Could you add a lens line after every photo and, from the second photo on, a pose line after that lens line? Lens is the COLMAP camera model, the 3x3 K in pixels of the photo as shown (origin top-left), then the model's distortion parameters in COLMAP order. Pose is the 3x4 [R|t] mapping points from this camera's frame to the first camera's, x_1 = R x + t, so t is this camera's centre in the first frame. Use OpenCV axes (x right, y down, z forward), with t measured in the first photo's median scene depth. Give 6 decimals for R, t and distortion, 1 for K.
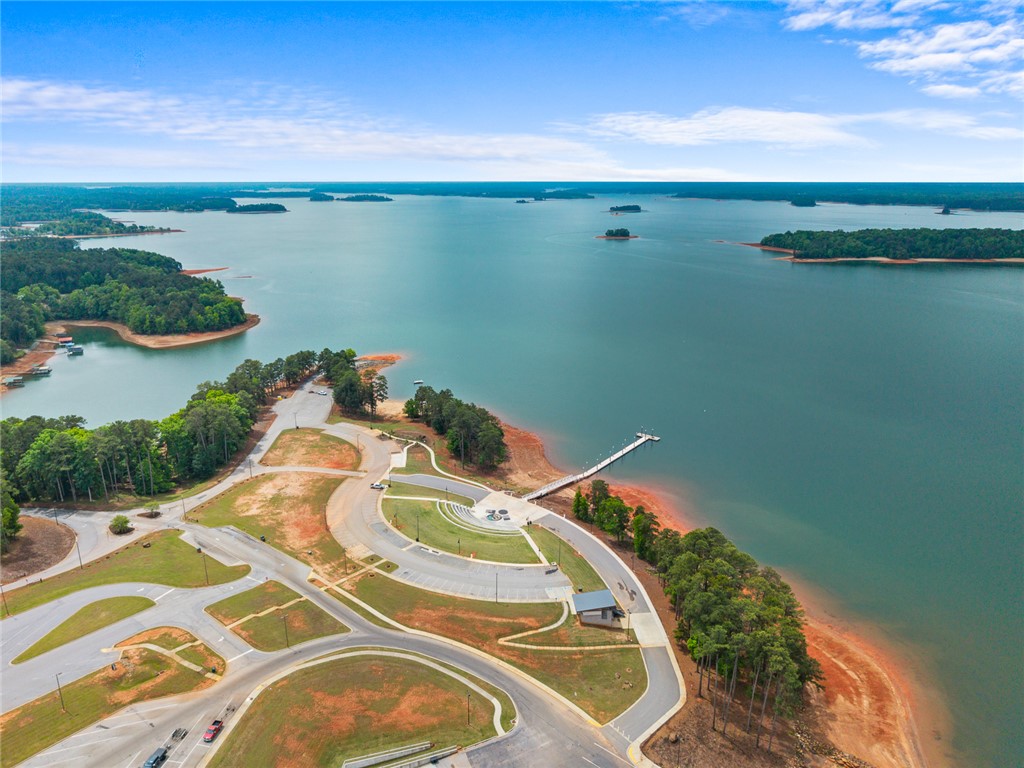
lens RADIAL K [[701.6, 0, 502.1], [0, 701.6, 396.1], [0, 0, 1]] dist [0.007955, 0.000218]
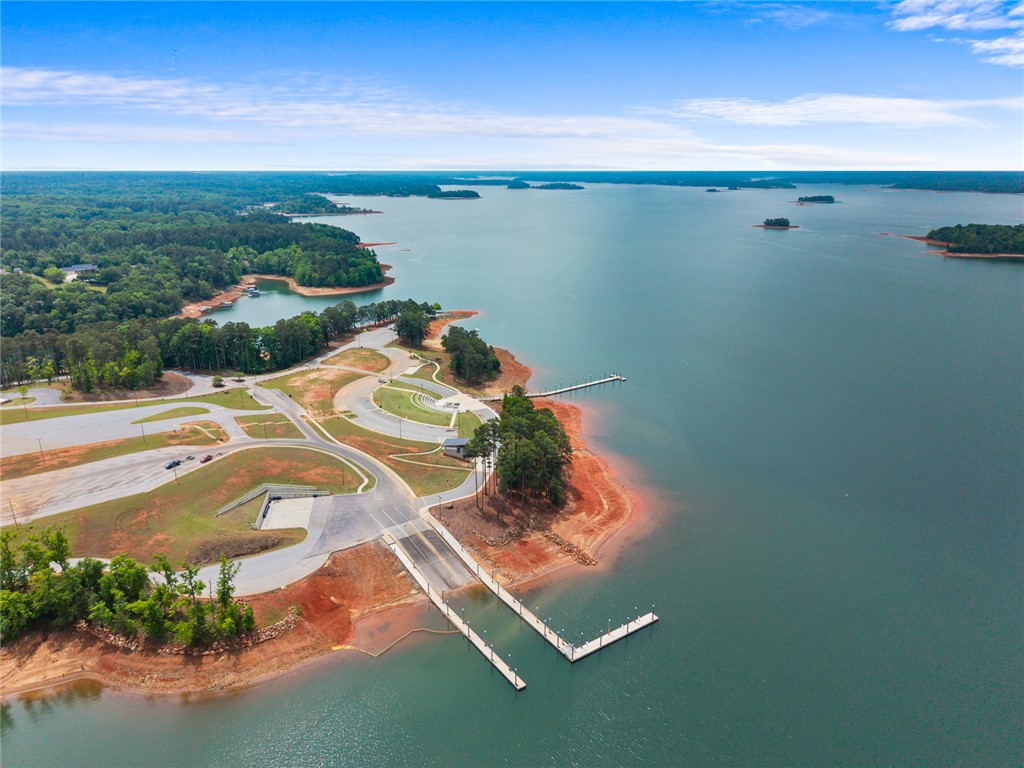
lens RADIAL K [[702.7, 0, 507.1], [0, 702.7, 384.3], [0, 0, 1]] dist [0.071386, -0.107683]
pose [[0.957810, 0.087598, -0.273726, 0.213060], [-0.088325, 0.996045, 0.009692, 0.044763], [0.273493, 0.014893, 0.961759, -0.152136]]
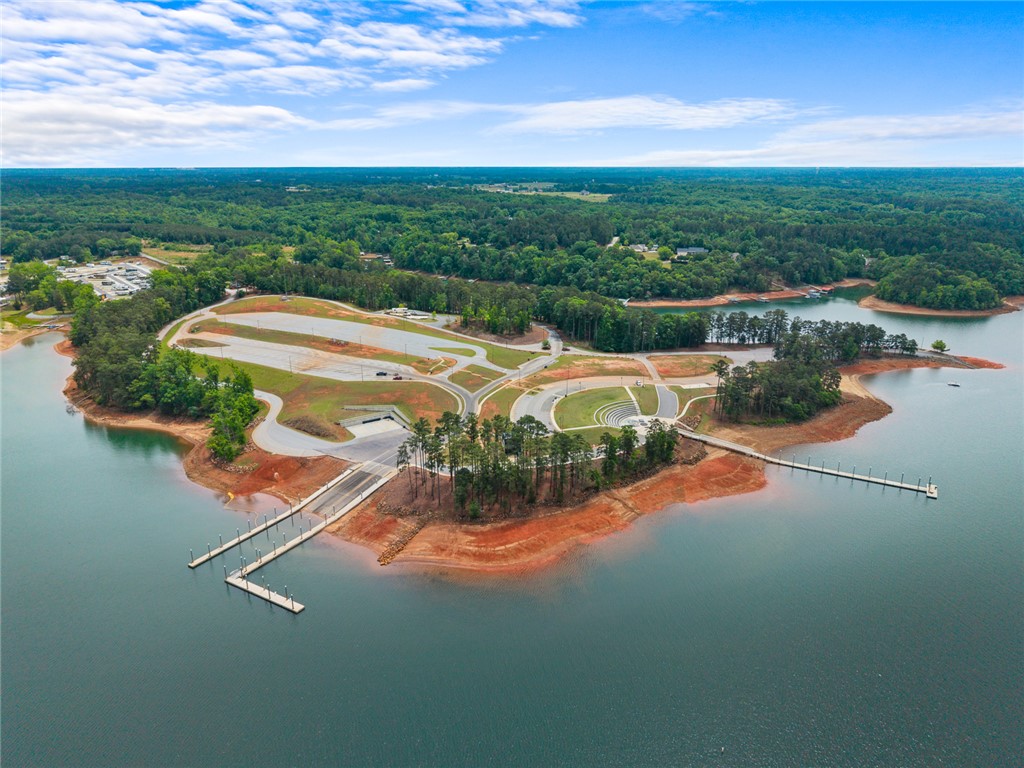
lens RADIAL K [[701.6, 0, 502.1], [0, 701.6, 396.1], [0, 0, 1]] dist [0.007955, 0.000218]
pose [[0.113511, 0.308805, -0.944328, 0.507450], [-0.289783, 0.919434, 0.265832, -0.063063], [0.950337, 0.243476, 0.193853, 0.214606]]
